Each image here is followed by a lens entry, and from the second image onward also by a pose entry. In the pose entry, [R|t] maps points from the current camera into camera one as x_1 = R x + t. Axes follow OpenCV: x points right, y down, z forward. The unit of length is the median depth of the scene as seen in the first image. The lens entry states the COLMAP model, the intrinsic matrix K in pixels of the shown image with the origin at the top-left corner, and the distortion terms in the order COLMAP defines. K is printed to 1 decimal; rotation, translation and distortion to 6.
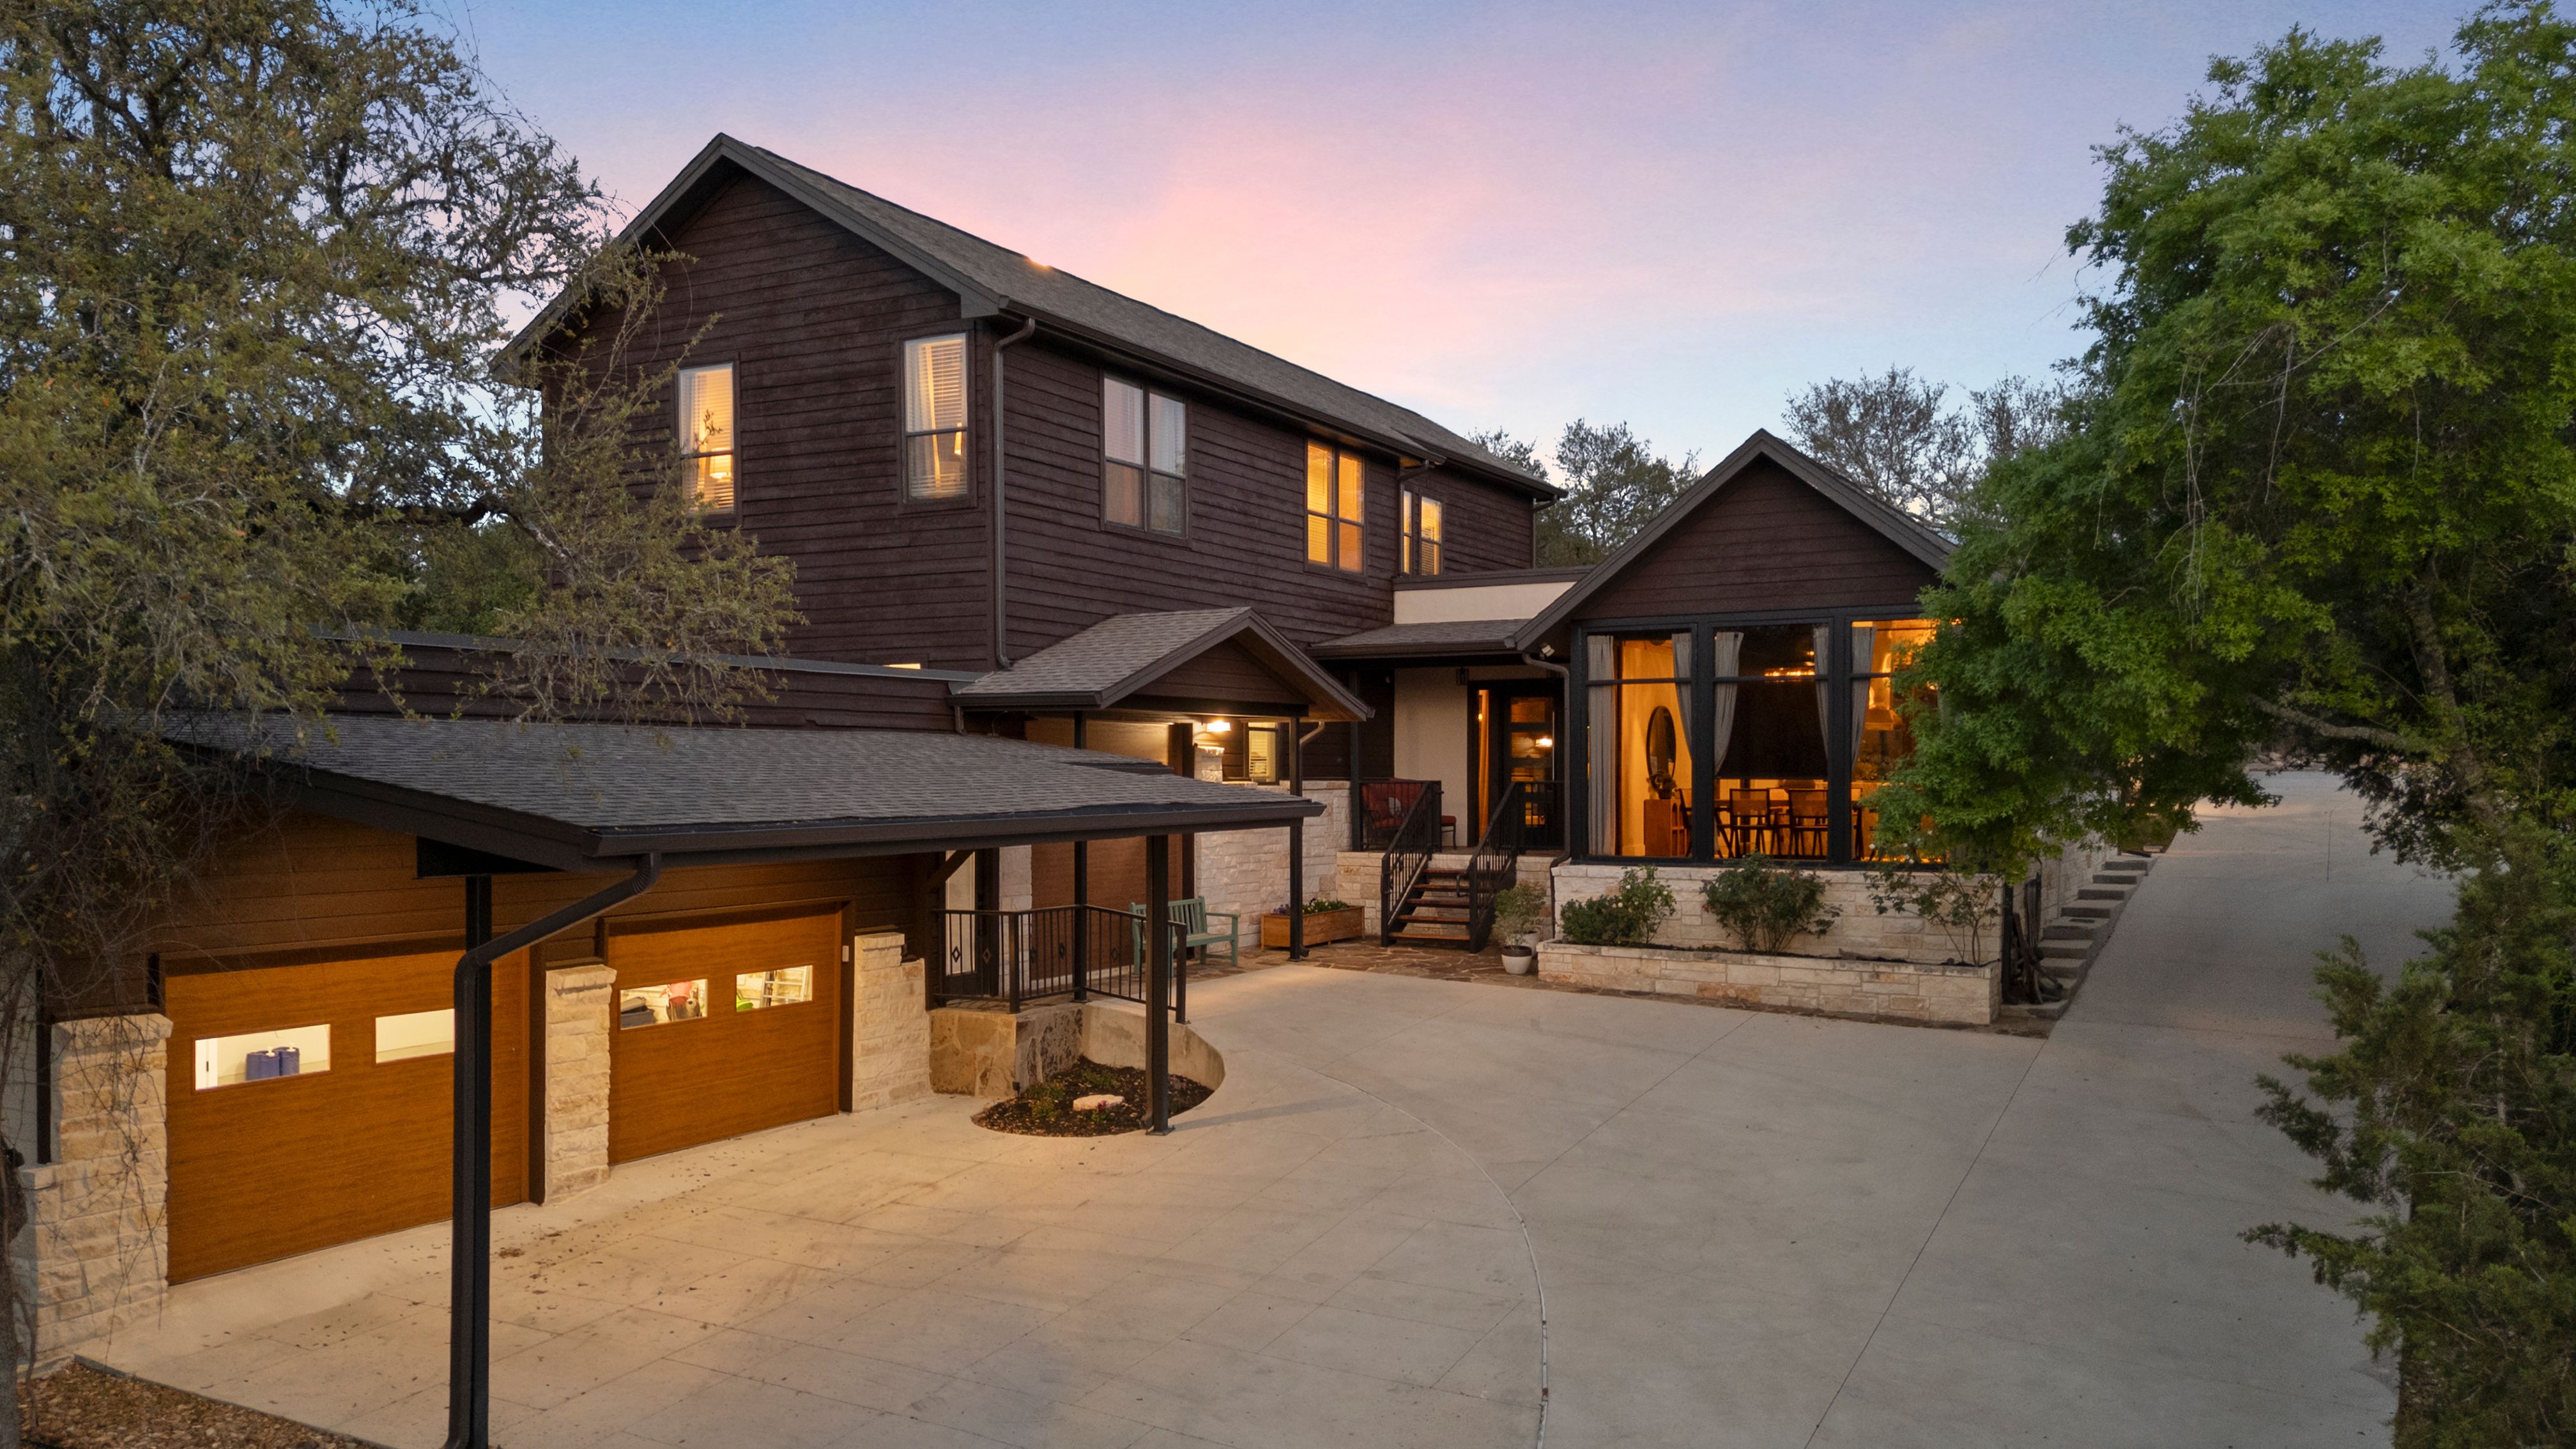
lens RADIAL K [[1926.1, 0, 1292.3], [0, 1926.1, 784.6], [0, 0, 1]] dist [0.070749, -0.068109]
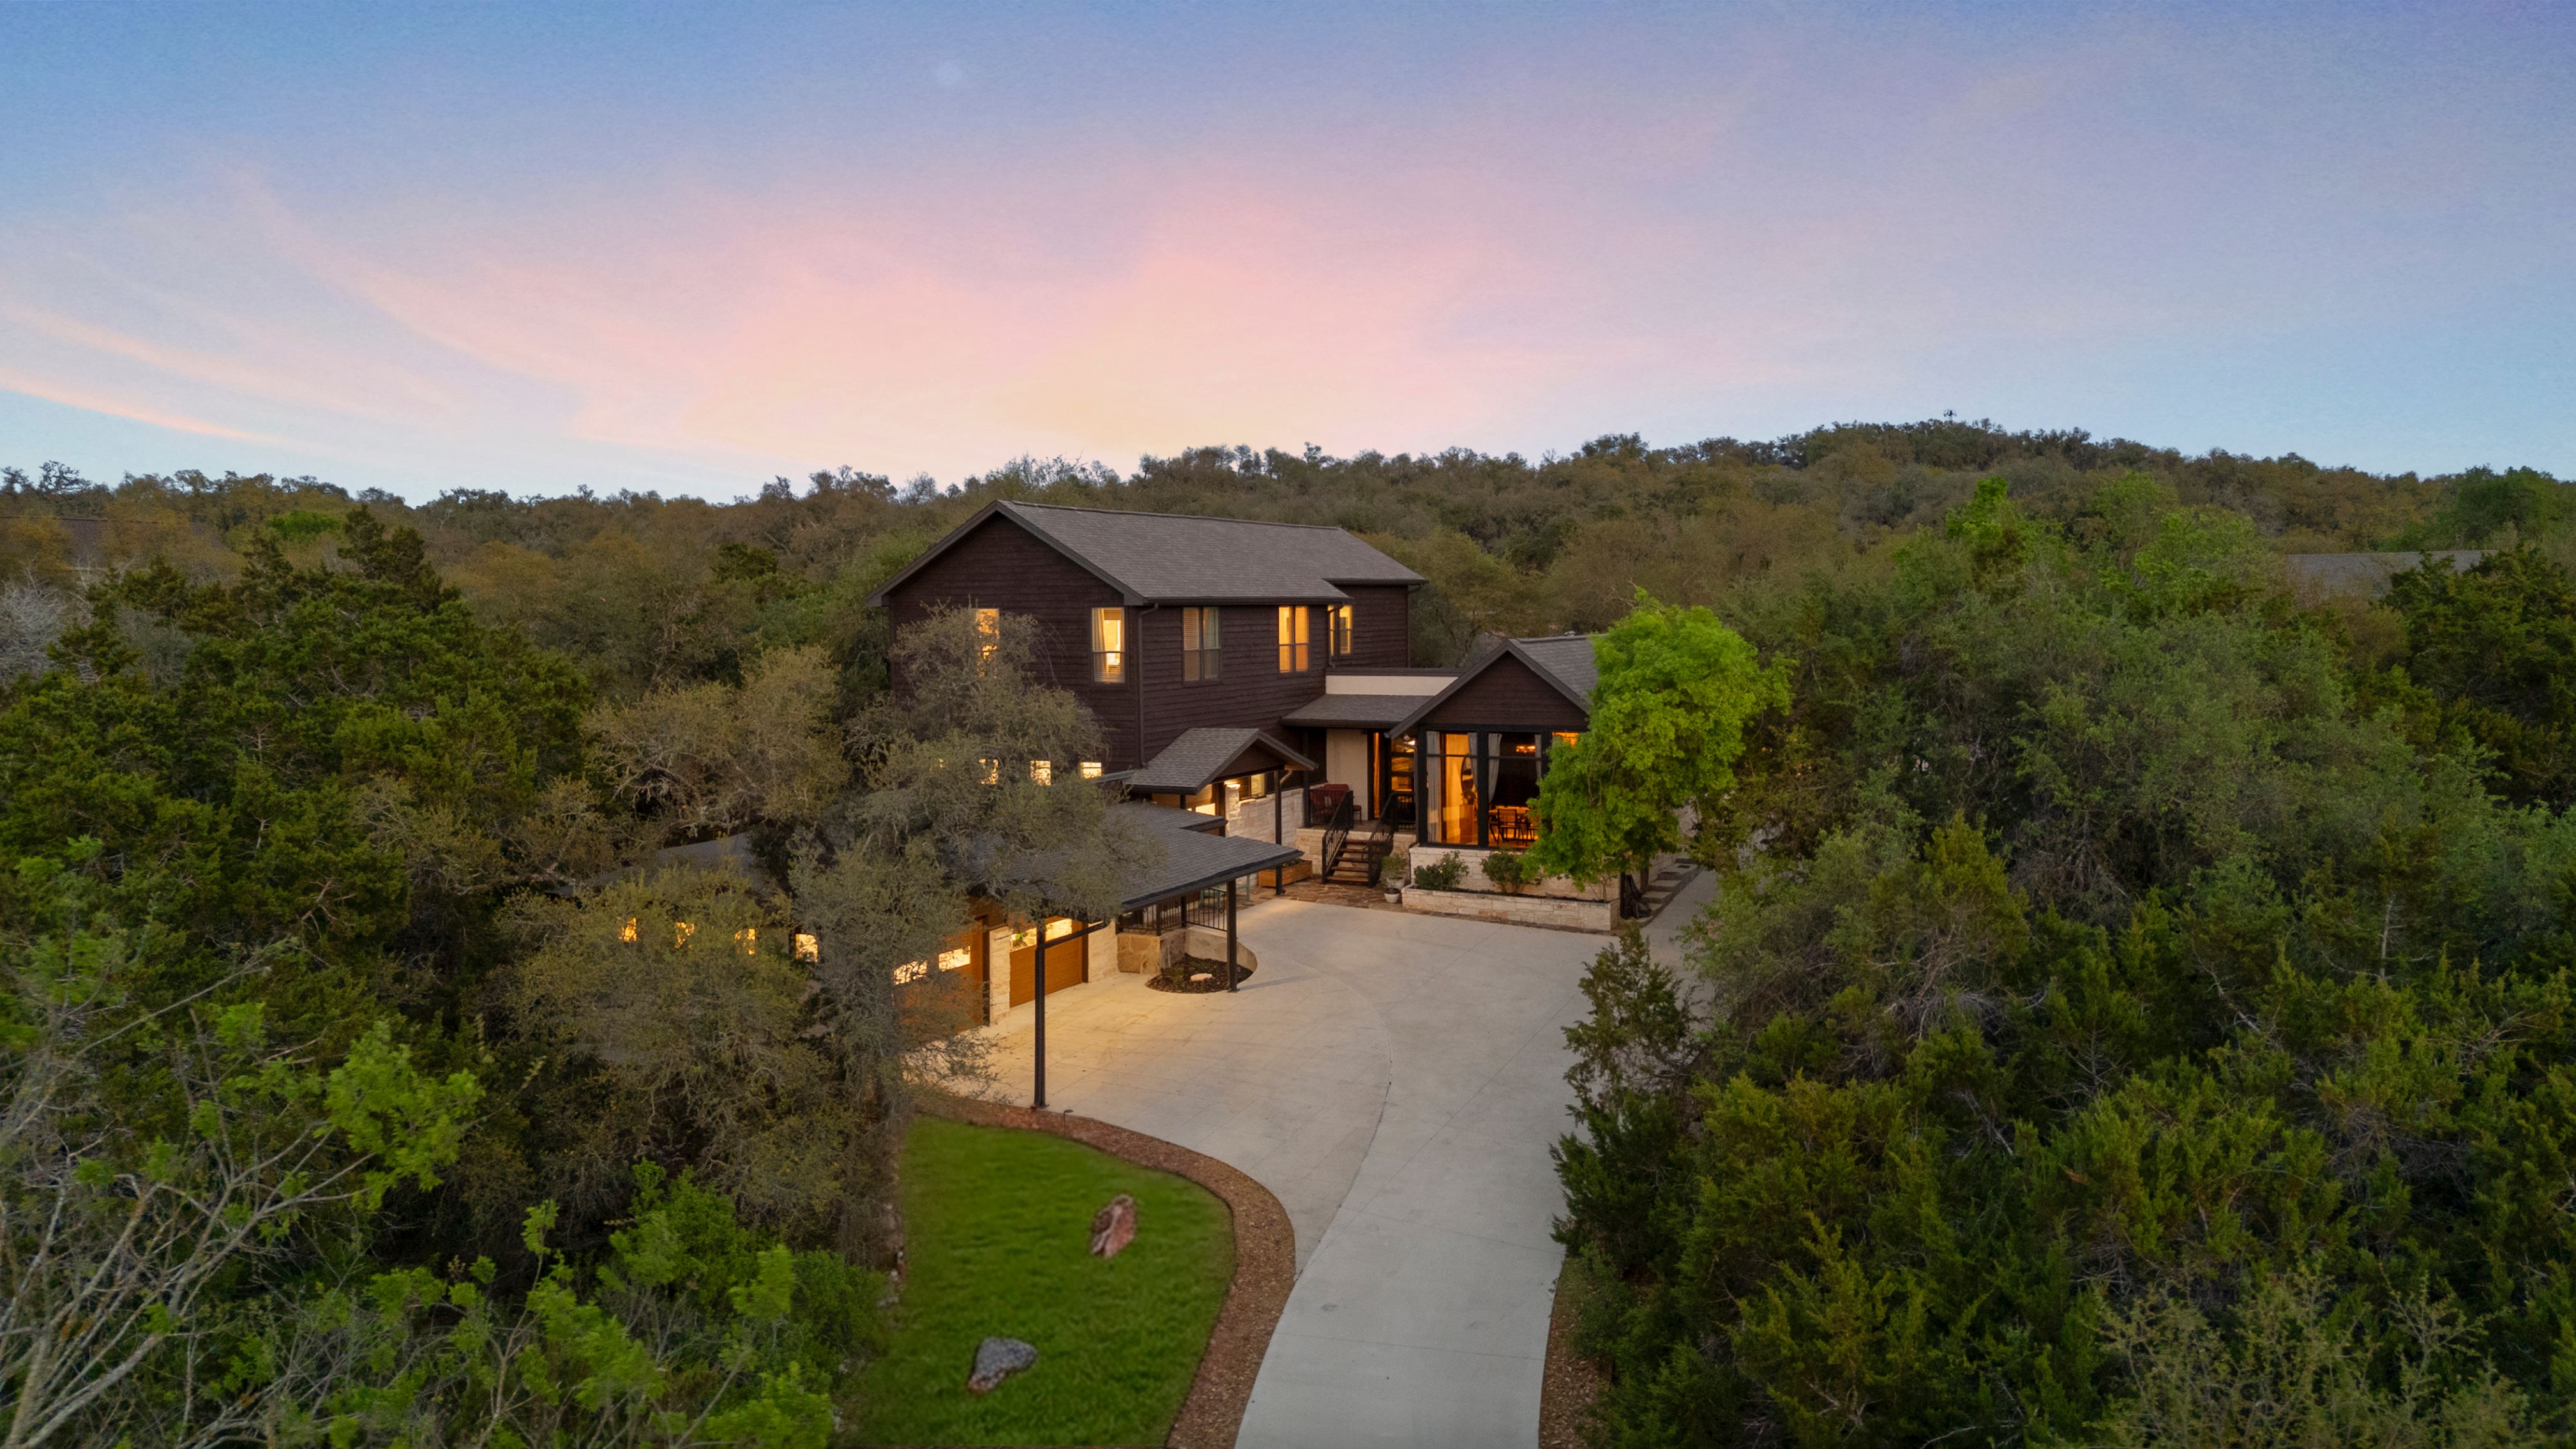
lens RADIAL K [[1877.8, 0, 1287.1], [0, 1877.8, 711.5], [0, 0, 1]] dist [0.059459, -0.054385]
pose [[0.999070, -0.011218, 0.041623, -0.079505], [0.008922, 0.998449, 0.054950, -0.234934], [-0.042175, -0.054528, 0.997621, -1.042815]]
